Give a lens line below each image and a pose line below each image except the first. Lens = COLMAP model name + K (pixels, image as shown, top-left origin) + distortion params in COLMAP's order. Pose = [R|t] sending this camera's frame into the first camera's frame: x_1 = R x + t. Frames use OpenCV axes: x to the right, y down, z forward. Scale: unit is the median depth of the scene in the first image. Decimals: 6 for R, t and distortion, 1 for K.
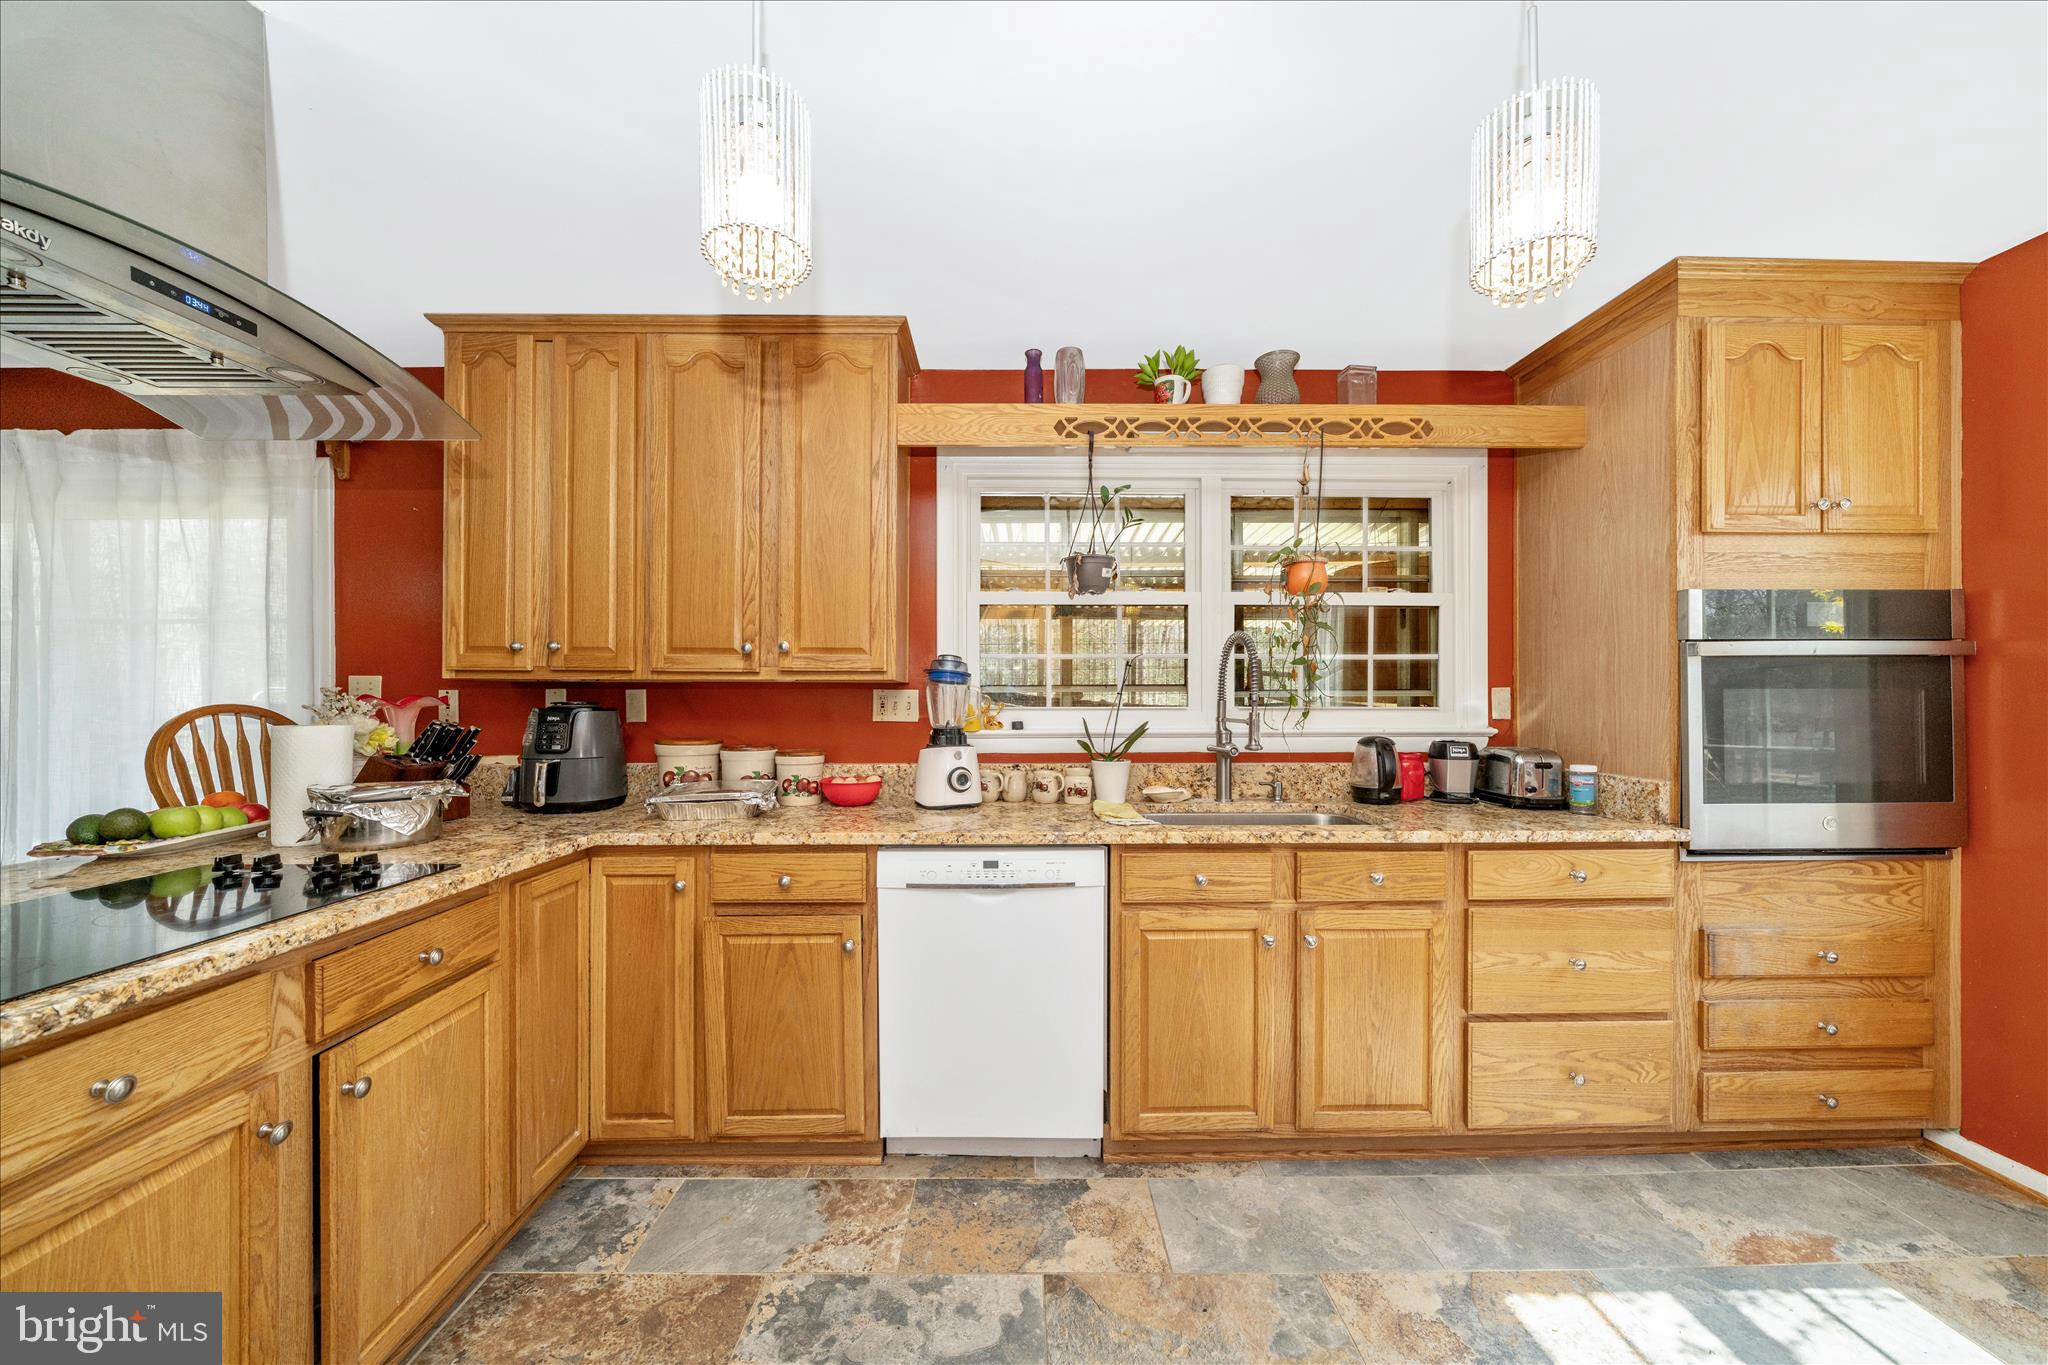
lens RADIAL K [[706.8, 0, 1025.6], [0, 706.8, 702.1], [0, 0, 1]] dist [-0.005300, 0.000308]
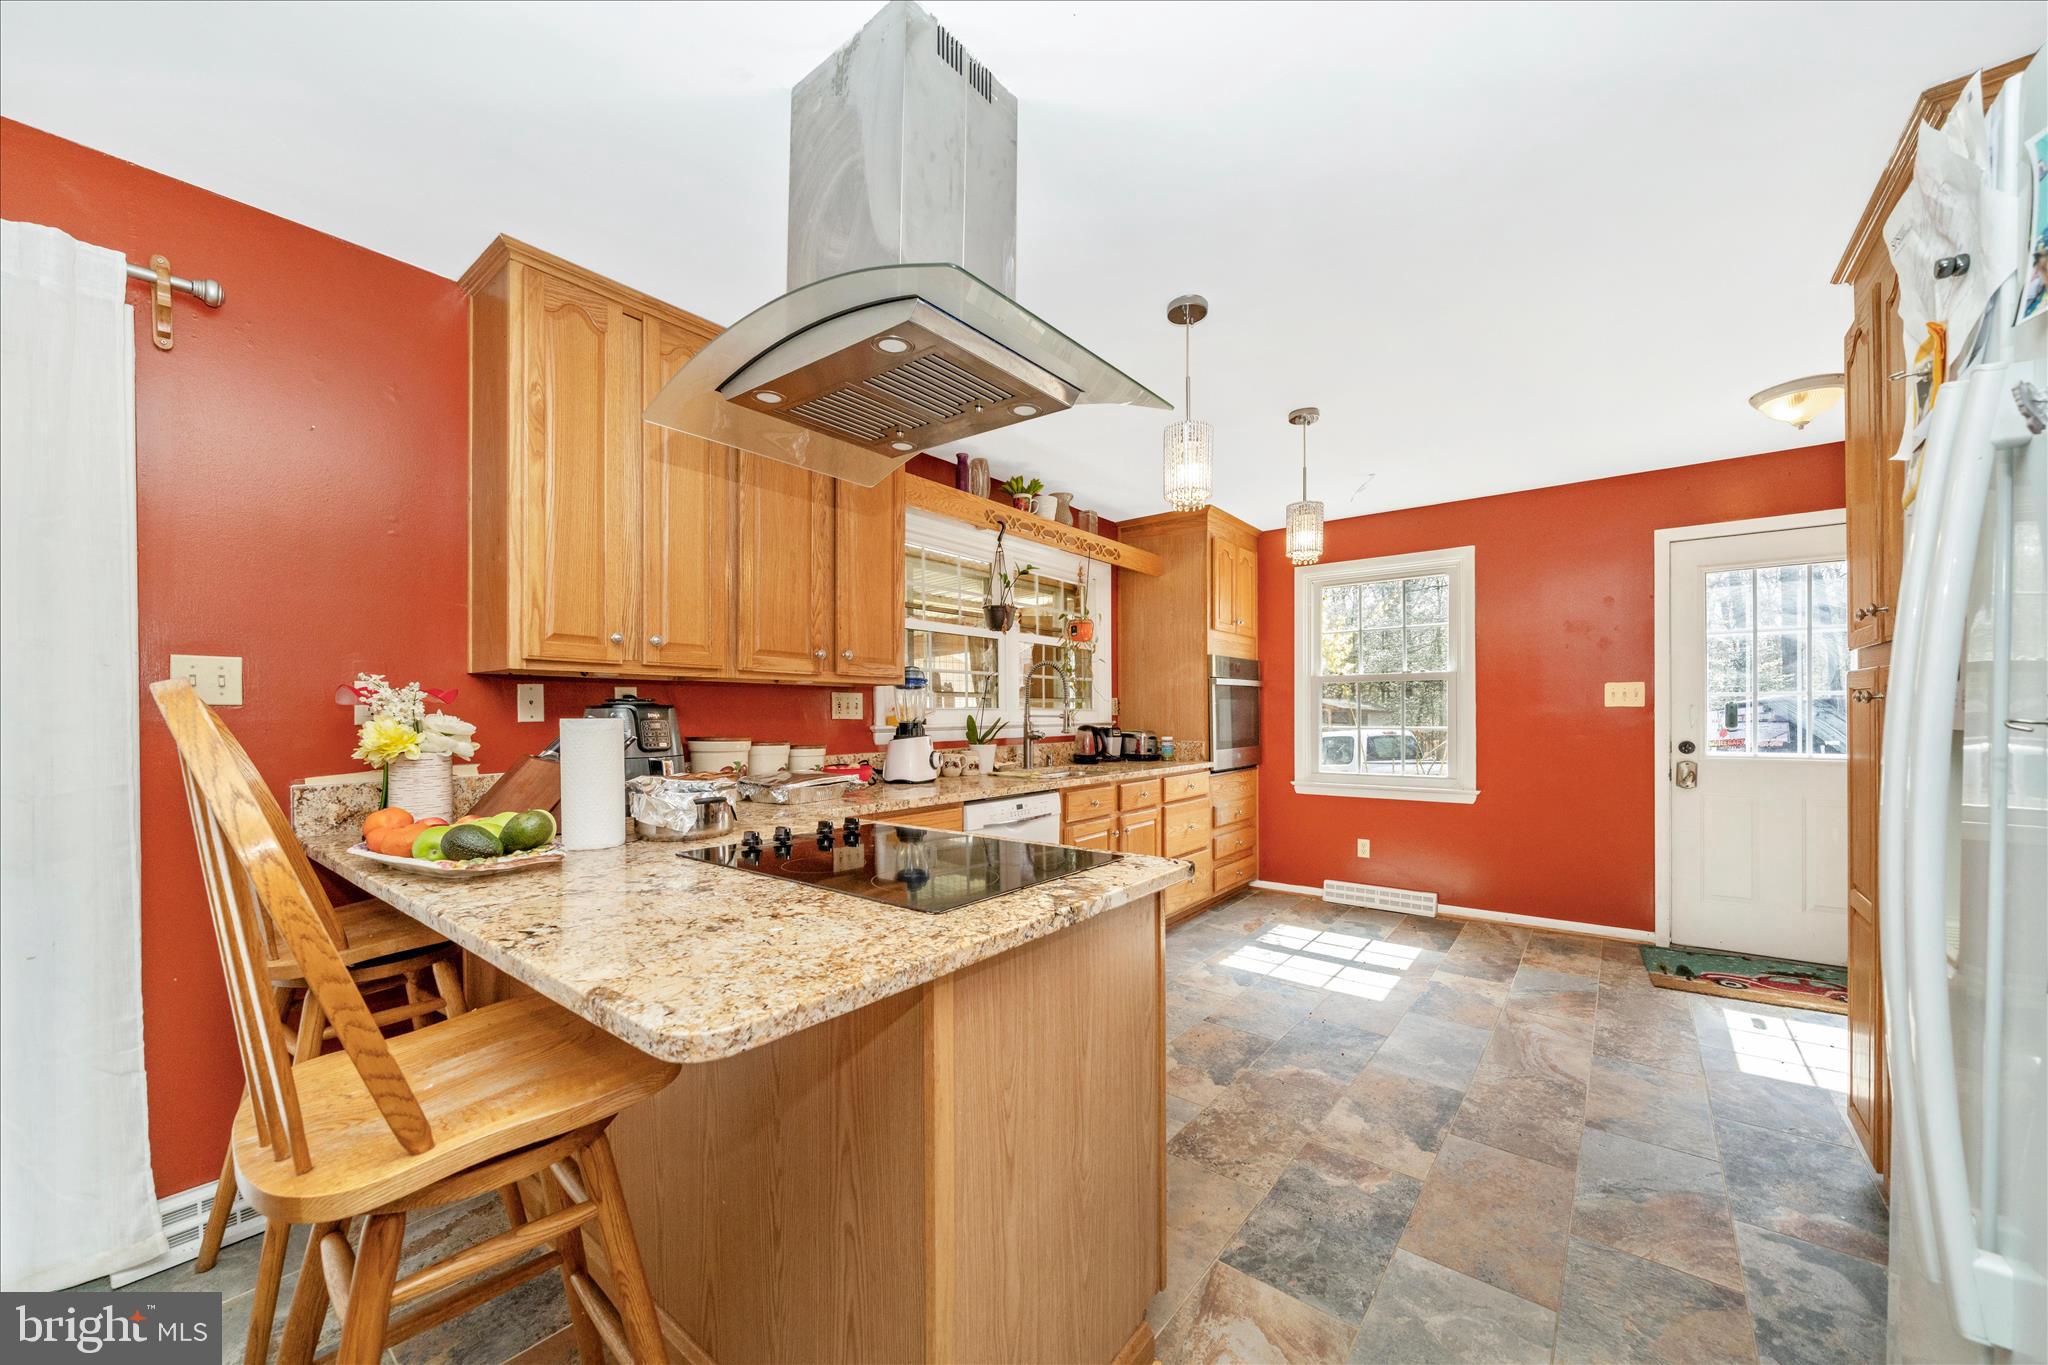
lens RADIAL K [[752.0, 0, 1014.0], [0, 752.0, 714.4], [0, 0, 1]] dist [-0.003298, -0.000281]
pose [[0.641412, -0.003148, 0.767190, -1.282592], [0.000556, 0.999993, 0.003638, 0.020058], [-0.767196, -0.001907, 0.641410, -0.046928]]
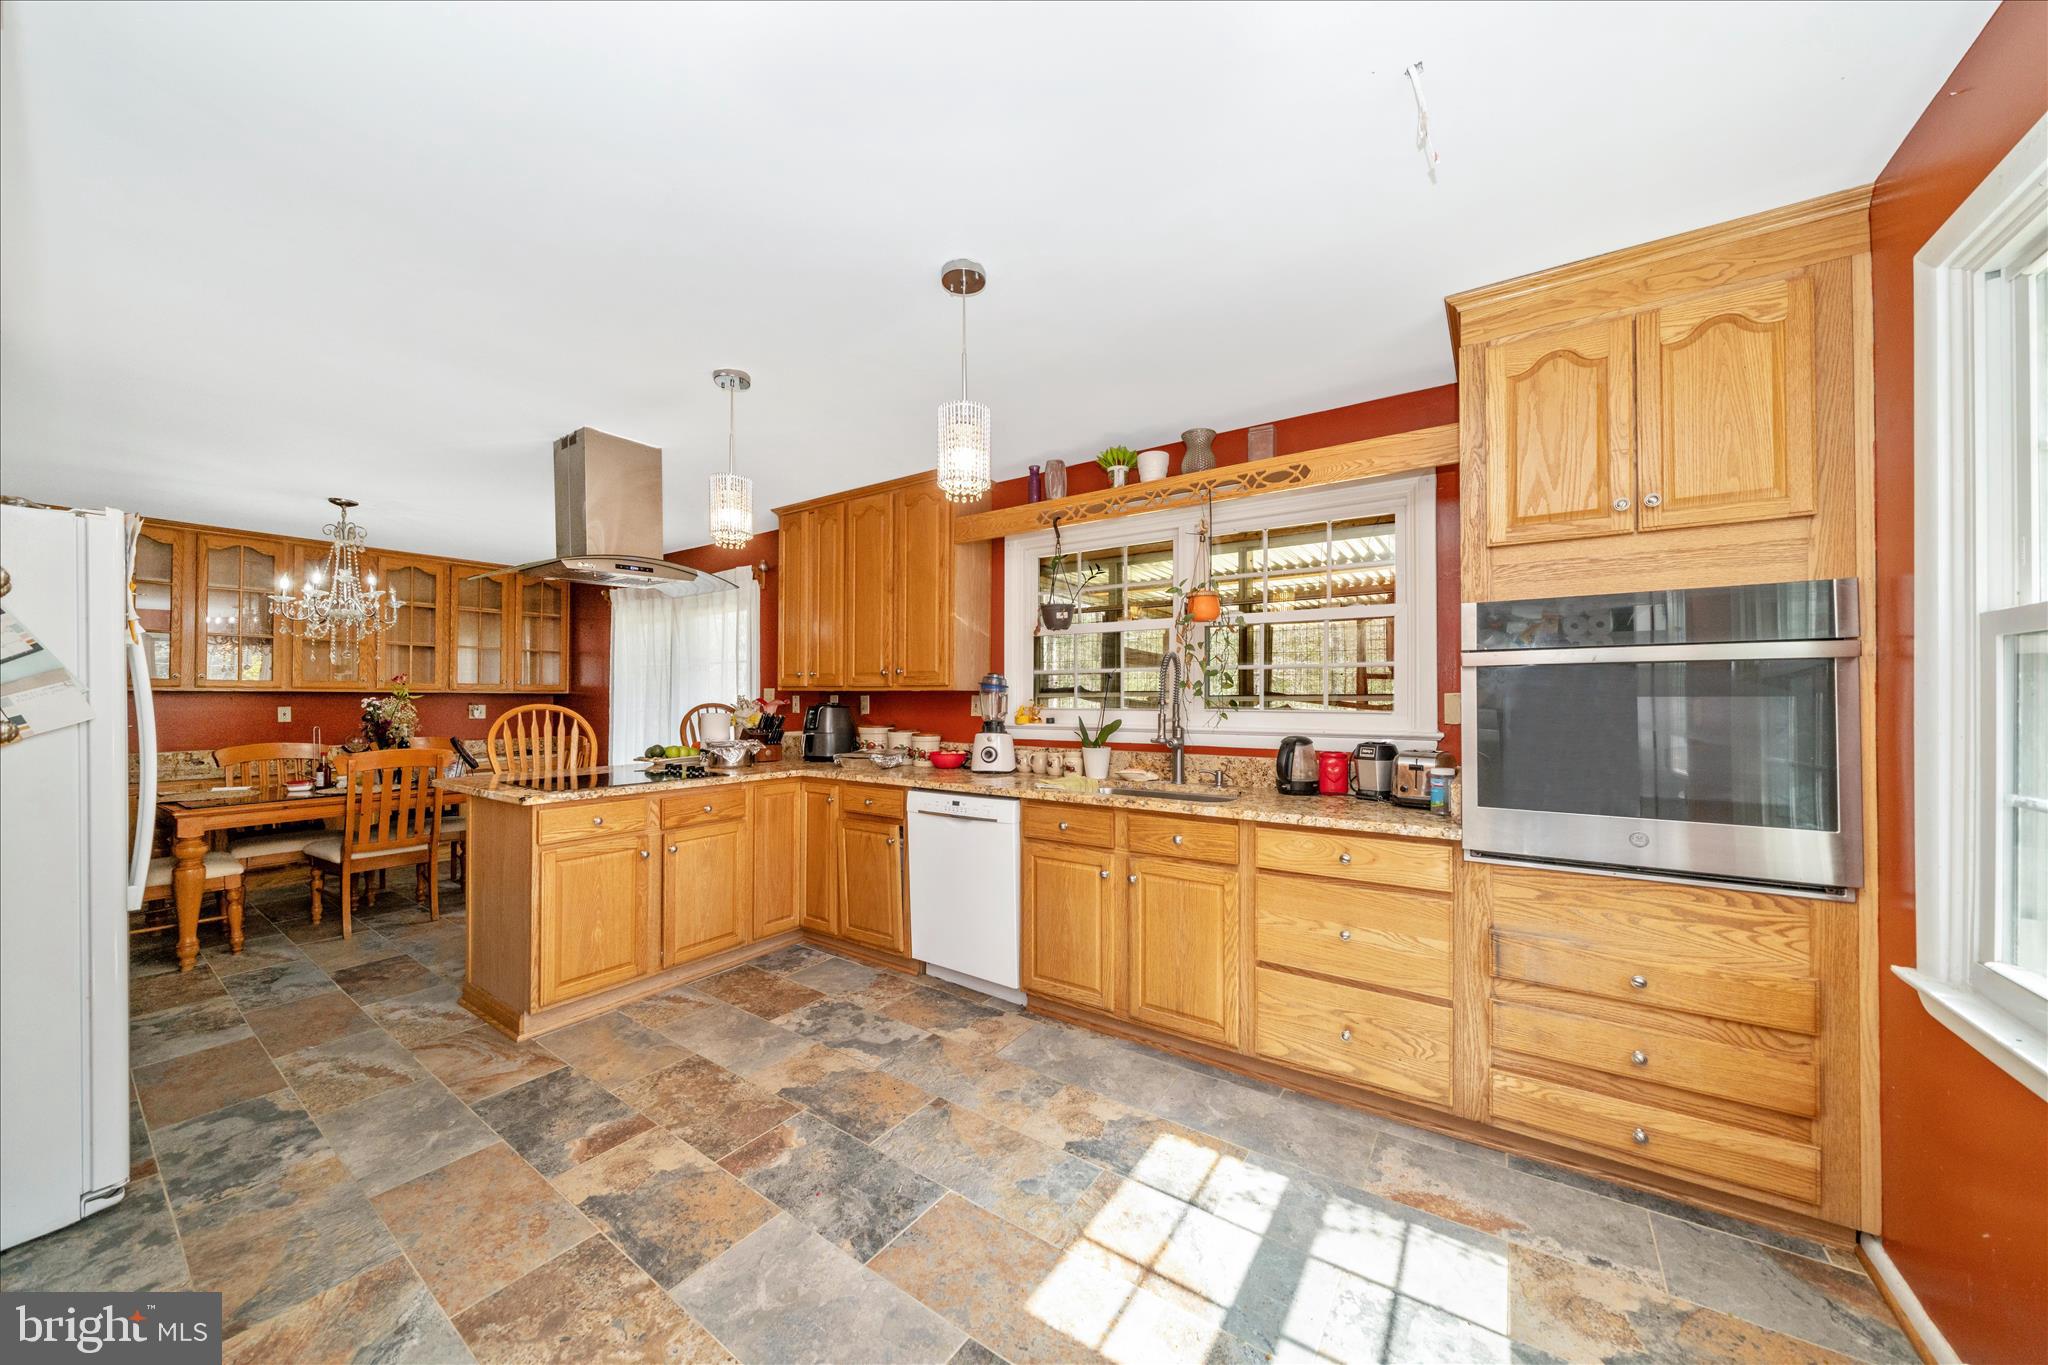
lens RADIAL K [[706.8, 0, 1022.0], [0, 706.8, 690.4], [0, 0, 1]] dist [-0.005300, 0.000308]
pose [[0.815442, -0.004329, -0.578823, 0.999547], [-0.002545, 0.999936, -0.011064, -0.015255], [0.578833, 0.010495, 0.815378, -0.251032]]
